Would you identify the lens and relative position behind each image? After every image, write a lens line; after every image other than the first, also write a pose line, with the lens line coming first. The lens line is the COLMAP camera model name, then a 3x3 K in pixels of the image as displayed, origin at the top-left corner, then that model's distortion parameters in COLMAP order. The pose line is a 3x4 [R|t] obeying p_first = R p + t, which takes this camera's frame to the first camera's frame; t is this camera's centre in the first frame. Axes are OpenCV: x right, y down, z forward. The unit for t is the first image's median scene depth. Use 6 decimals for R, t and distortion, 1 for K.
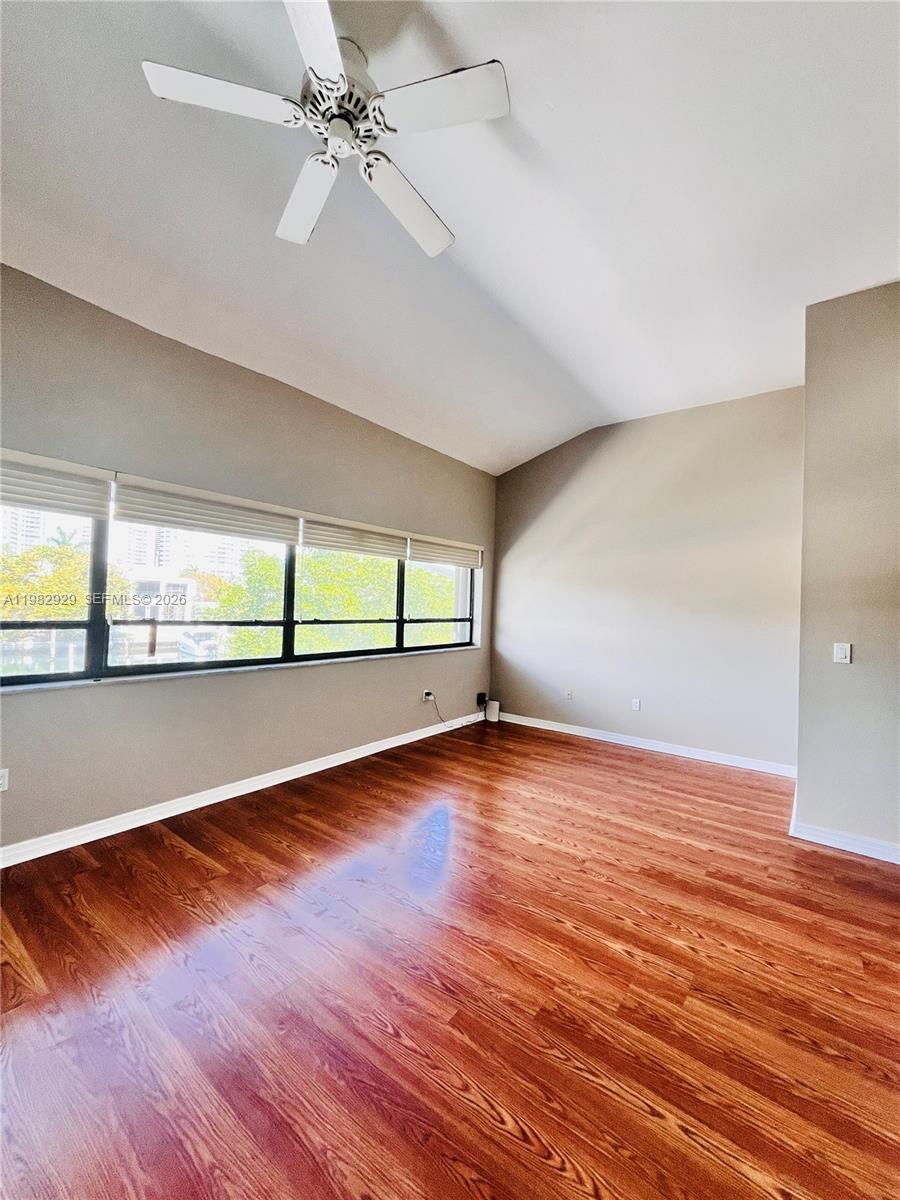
lens RADIAL K [[484.1, 0, 446.6], [0, 484.1, 594.6], [0, 0, 1]] dist [-0.002084, -0.000342]
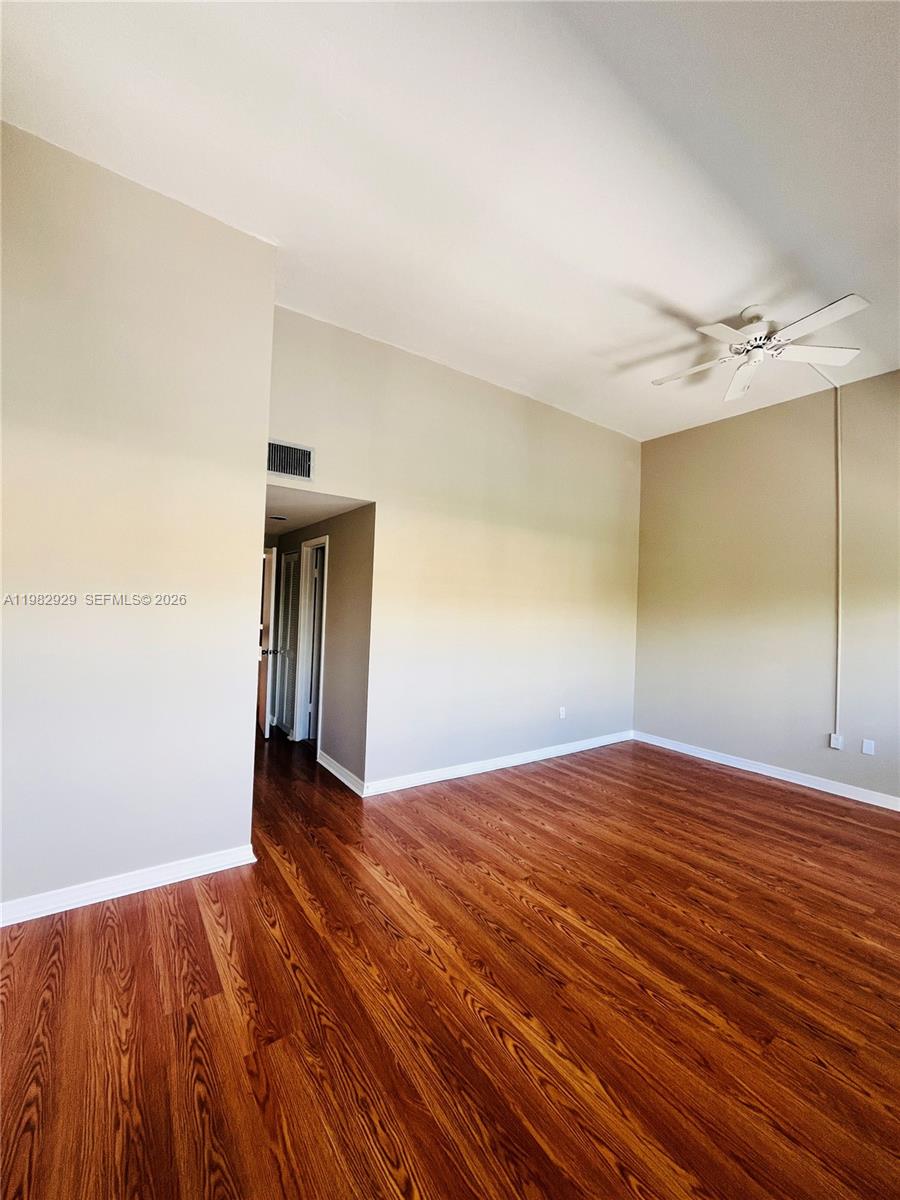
lens RADIAL K [[484.1, 0, 451.8], [0, 484.1, 598.5], [0, 0, 1]] dist [-0.002084, -0.000342]
pose [[-0.955317, -0.057952, 0.289847, 0.180633], [-0.069720, 0.997102, -0.030431, 0.042296], [-0.287244, -0.049280, -0.956589, 1.983823]]
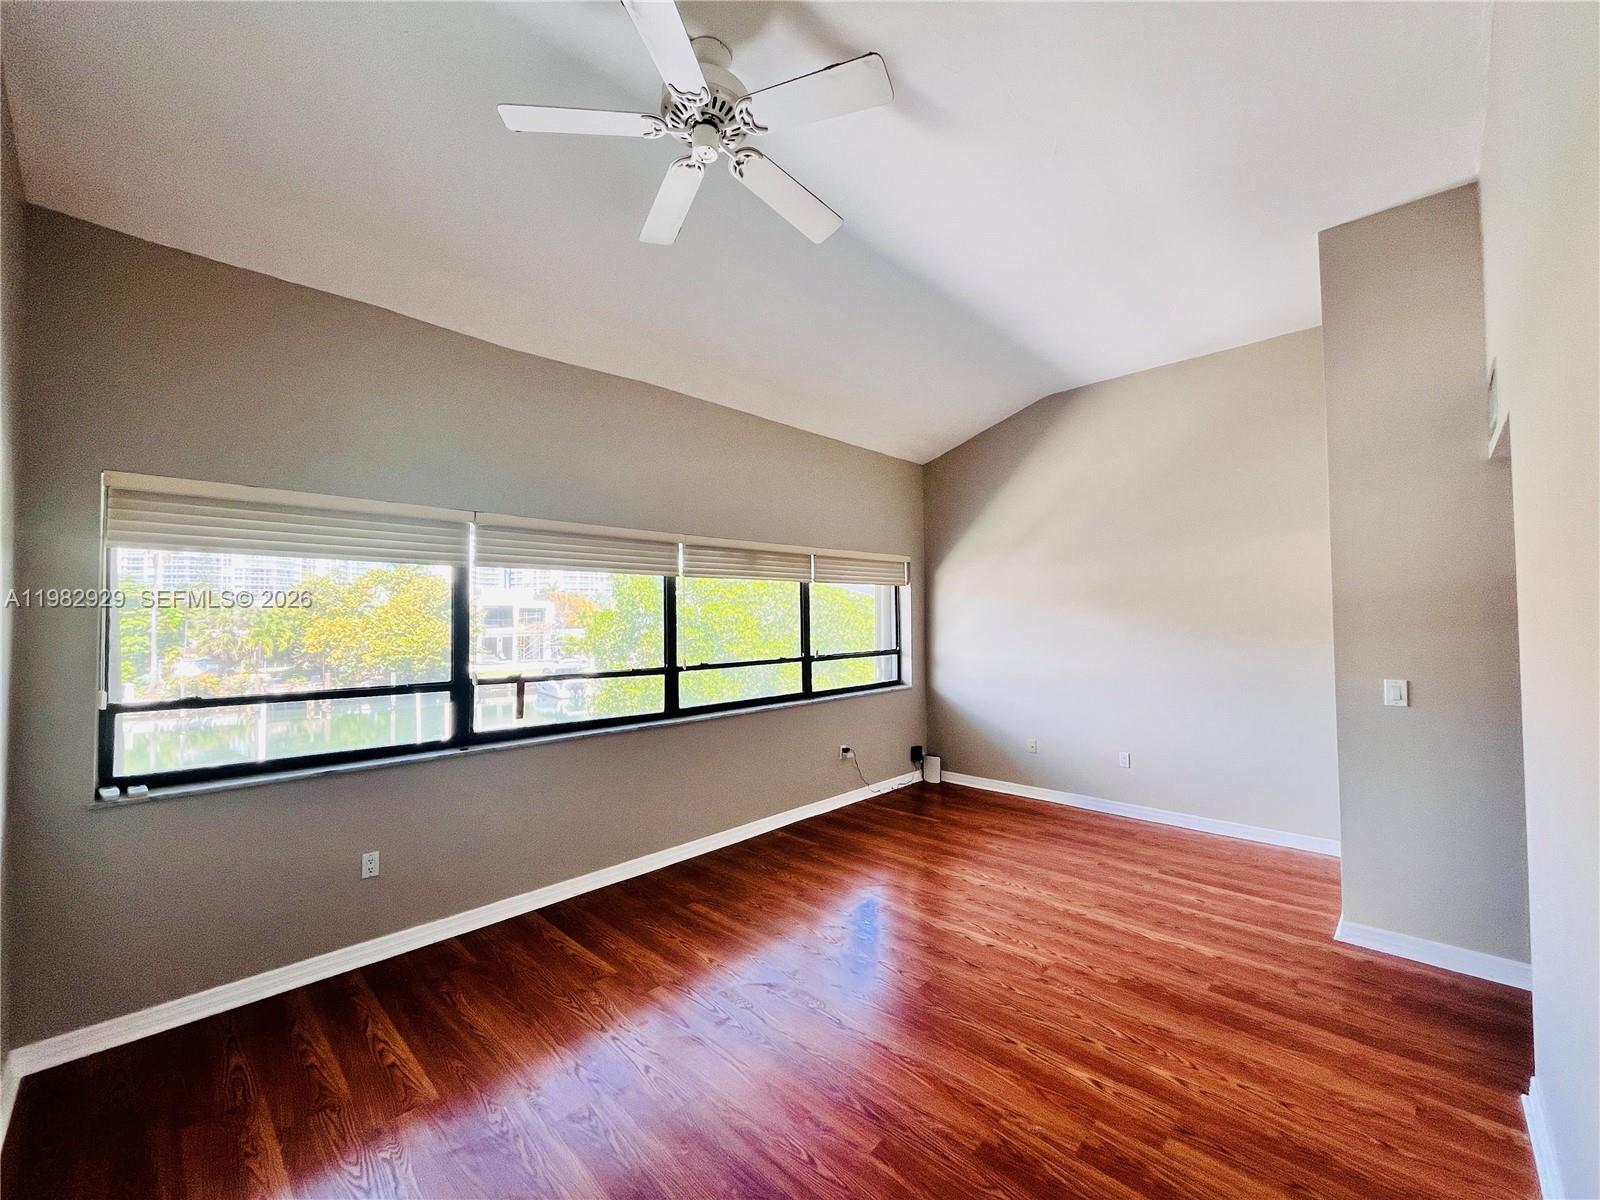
lens RADIAL K [[645.5, 0, 796.1], [0, 645.5, 596.1], [0, 0, 1]] dist [-0.002084, -0.000342]
pose [[0.991823, -0.046802, -0.118732, 0.032892], [0.044953, 0.998823, -0.018211, -0.055927], [0.119444, 0.012725, 0.992759, -0.104082]]
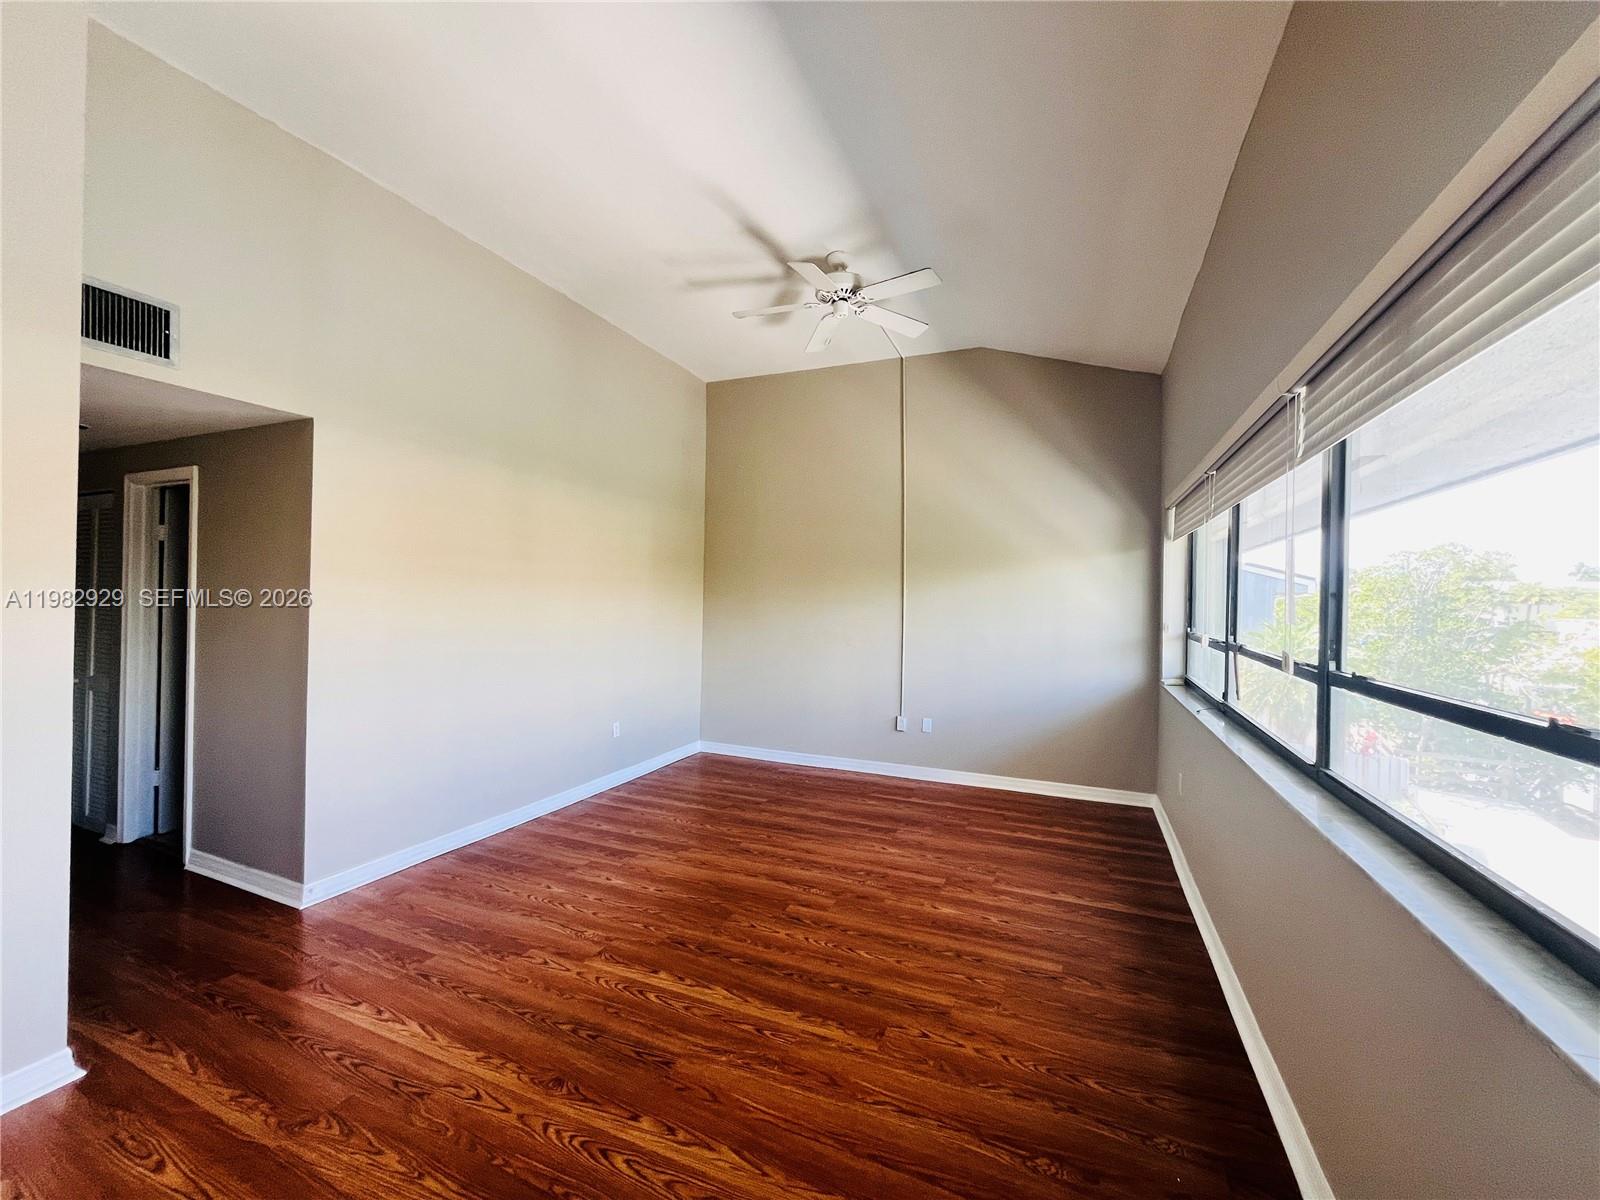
lens RADIAL K [[645.5, 0, 798.8], [0, 645.5, 599.4], [0, 0, 1]] dist [-0.002084, -0.000342]
pose [[-0.966029, -0.048247, -0.253892, 0.267478], [-0.043022, 0.998733, -0.026094, 0.042078], [0.254829, -0.014285, -0.966881, 2.008829]]
